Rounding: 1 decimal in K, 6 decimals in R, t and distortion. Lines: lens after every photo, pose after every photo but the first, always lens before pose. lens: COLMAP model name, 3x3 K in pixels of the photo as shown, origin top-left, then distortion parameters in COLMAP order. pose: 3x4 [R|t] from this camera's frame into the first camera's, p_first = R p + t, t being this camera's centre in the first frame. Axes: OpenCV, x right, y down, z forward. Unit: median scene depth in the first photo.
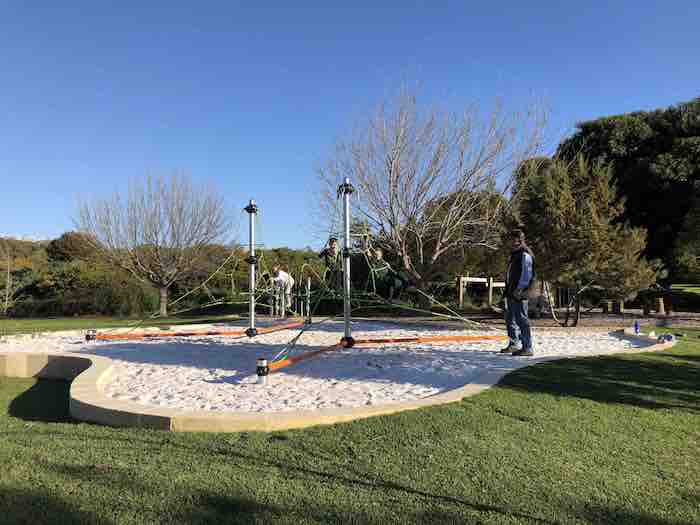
lens RADIAL K [[576.6, 0, 349.6], [0, 576.6, 263.4], [0, 0, 1]] dist [0.048963, -0.003840]
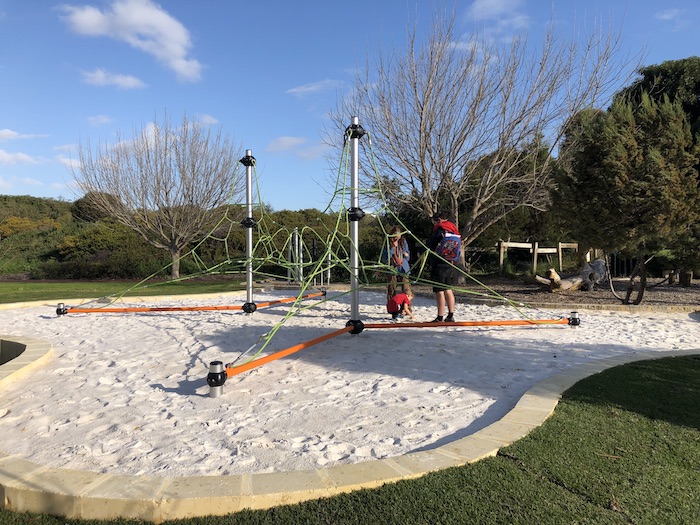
lens RADIAL K [[576.6, 0, 351.9], [0, 576.6, 260.8], [0, 0, 1]] dist [0.048963, -0.003840]
pose [[0.997991, 0.008407, -0.062793, 0.020234], [-0.004555, 0.998113, 0.061232, -0.001395], [0.063189, -0.060823, 0.996146, 0.102699]]
